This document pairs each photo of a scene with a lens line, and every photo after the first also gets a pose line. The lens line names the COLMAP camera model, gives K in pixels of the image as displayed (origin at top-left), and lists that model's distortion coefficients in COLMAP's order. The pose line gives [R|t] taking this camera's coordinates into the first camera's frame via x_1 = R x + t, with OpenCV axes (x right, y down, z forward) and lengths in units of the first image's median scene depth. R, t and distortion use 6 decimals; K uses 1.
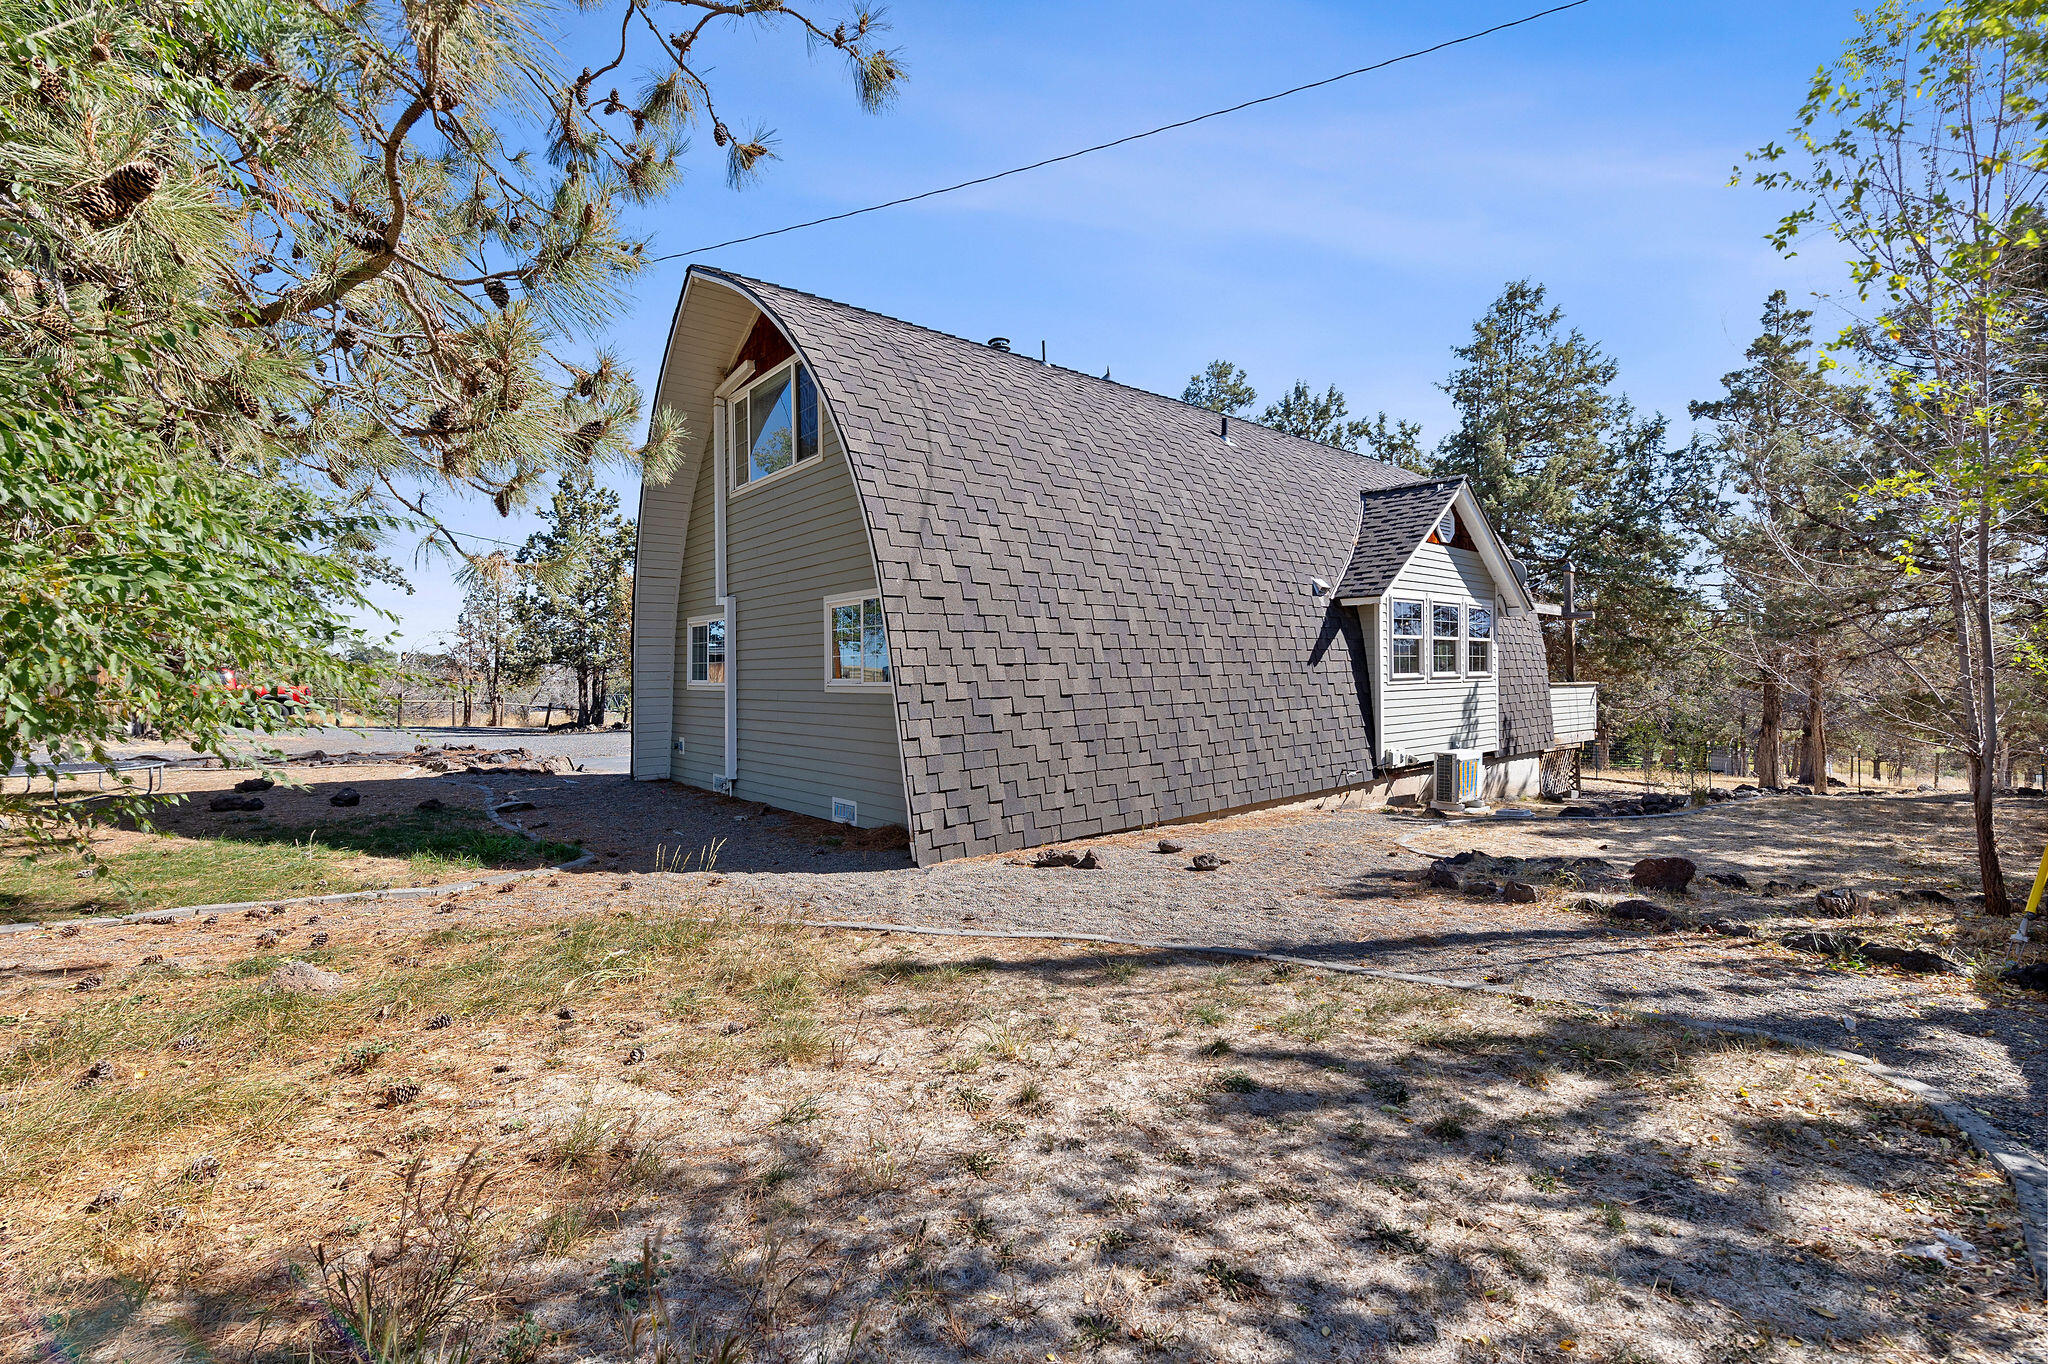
lens RADIAL K [[882.0, 0, 1017.4], [0, 882.0, 679.2], [0, 0, 1]] dist [-0.002316, 0.000648]
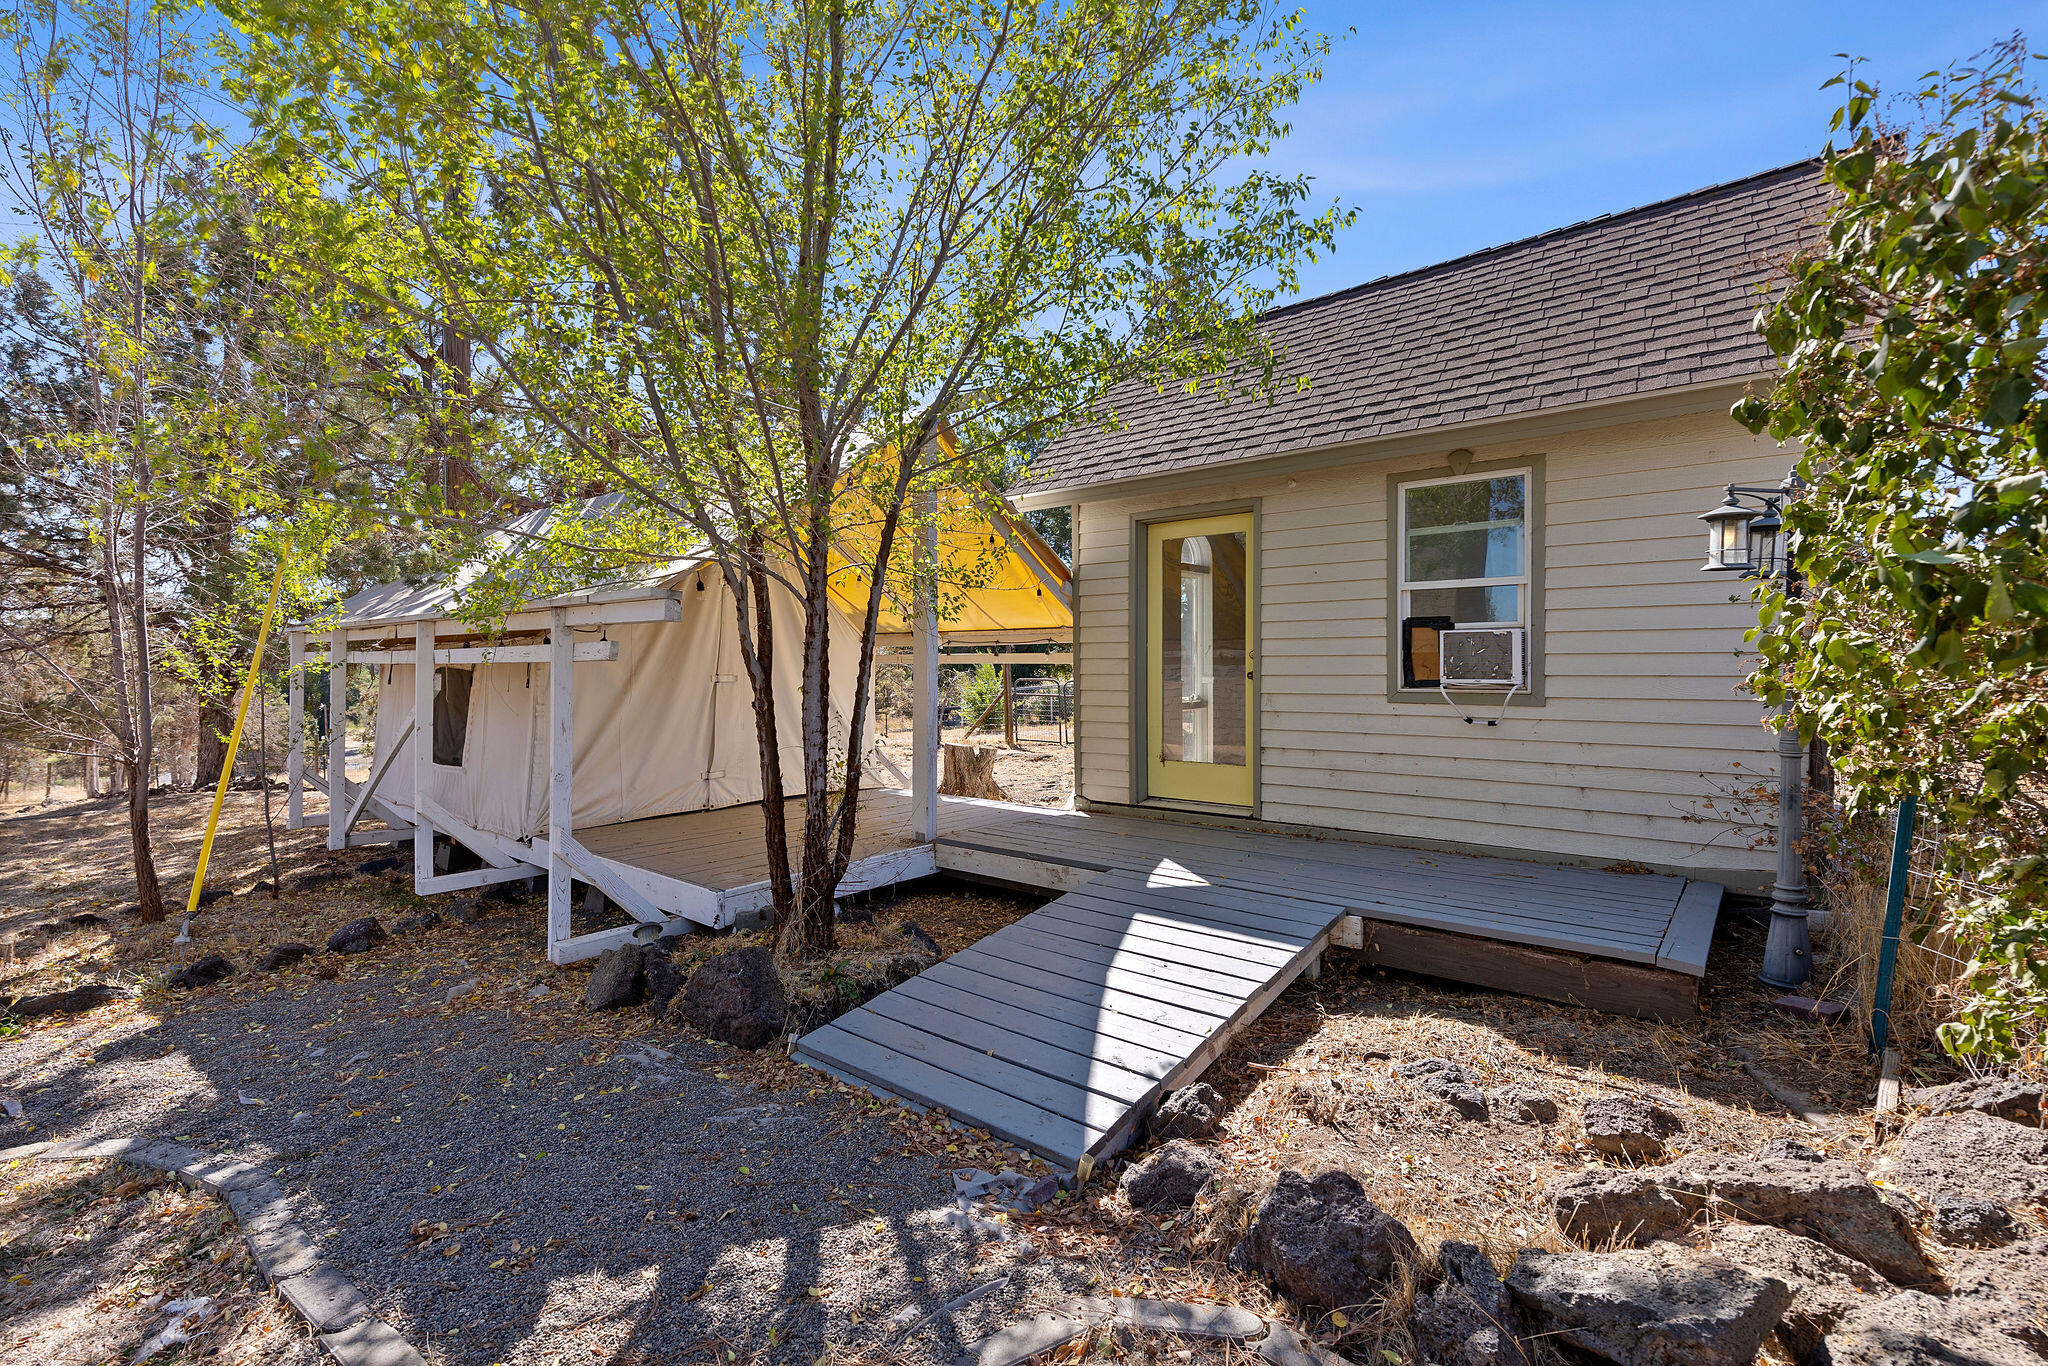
lens RADIAL K [[882.0, 0, 1018.3], [0, 882.0, 680.7], [0, 0, 1]] dist [-0.002316, 0.000648]
pose [[-0.078839, -0.004973, 0.996875, 0.051922], [0.009700, 0.999936, 0.005755, -0.000014], [-0.996840, 0.010123, -0.078786, 0.111168]]
